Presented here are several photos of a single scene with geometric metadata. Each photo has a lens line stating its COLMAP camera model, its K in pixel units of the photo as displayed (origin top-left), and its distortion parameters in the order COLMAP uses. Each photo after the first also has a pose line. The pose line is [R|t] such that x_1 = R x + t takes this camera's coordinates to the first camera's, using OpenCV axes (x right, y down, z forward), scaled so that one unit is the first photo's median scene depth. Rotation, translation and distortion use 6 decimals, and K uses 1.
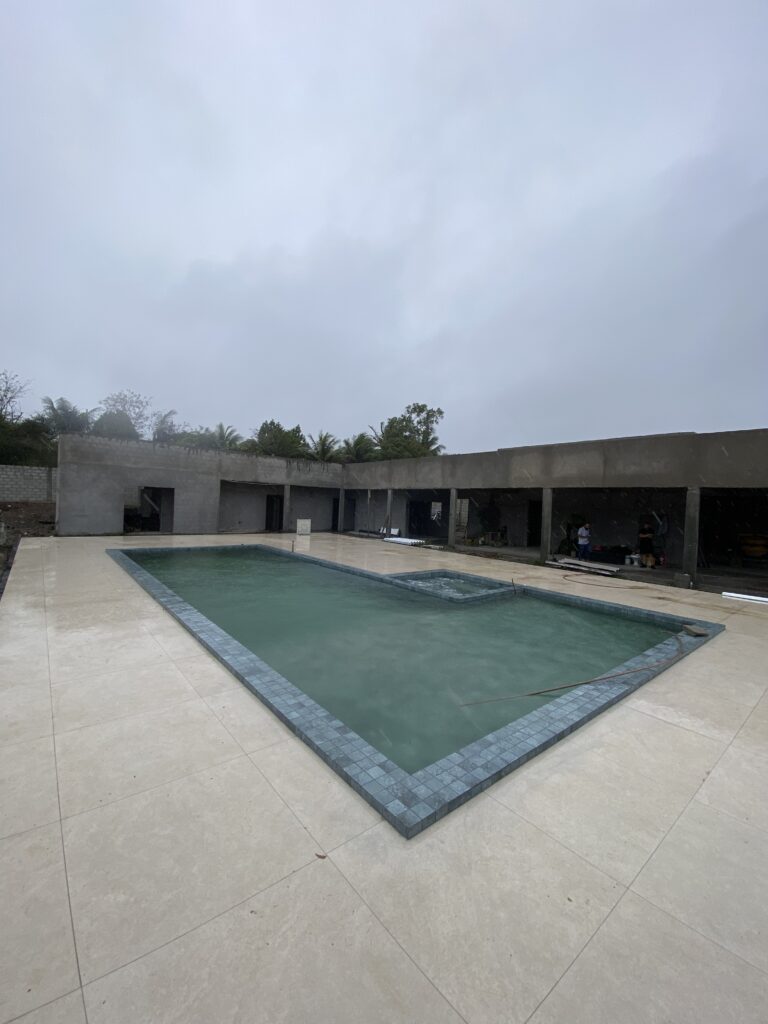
lens RADIAL K [[409.5, 0, 383.1], [0, 409.5, 517.3], [0, 0, 1]] dist [0.002709, -0.000104]
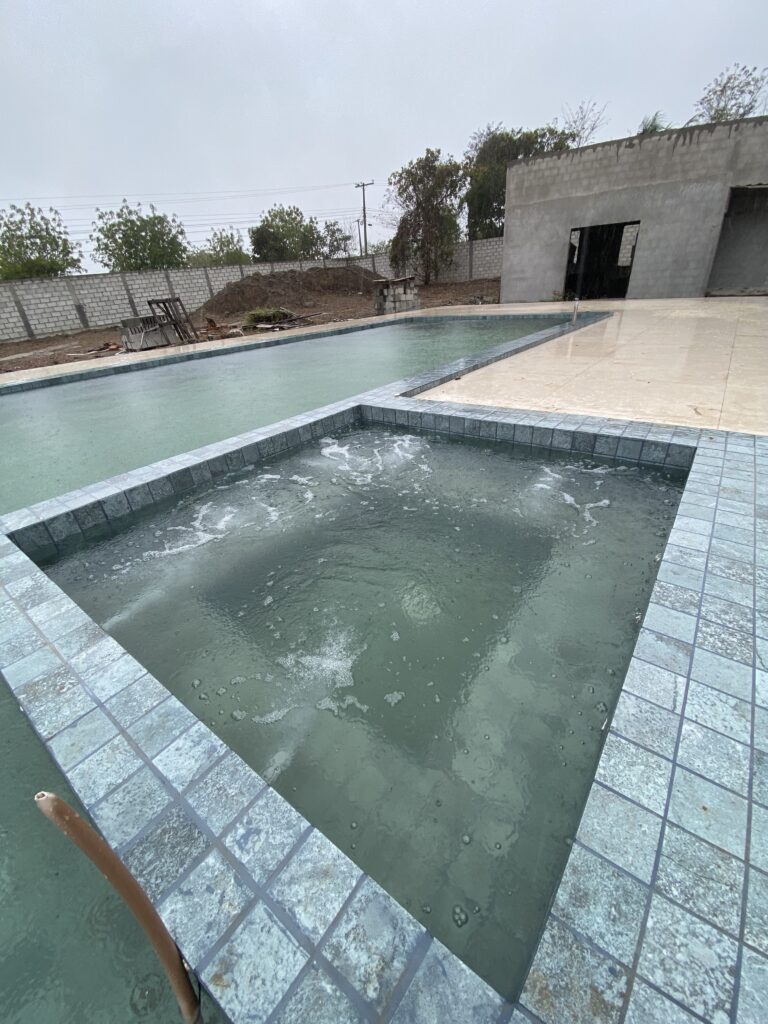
lens RADIAL K [[412.6, 0, 389.9], [0, 412.6, 504.8], [0, 0, 1]] dist [0.000113, -0.011626]
pose [[0.241155, 0.401784, -0.883411, 0.115527], [0.040388, 0.905332, 0.422779, 0.038496], [0.969646, -0.137635, 0.202098, 0.392833]]
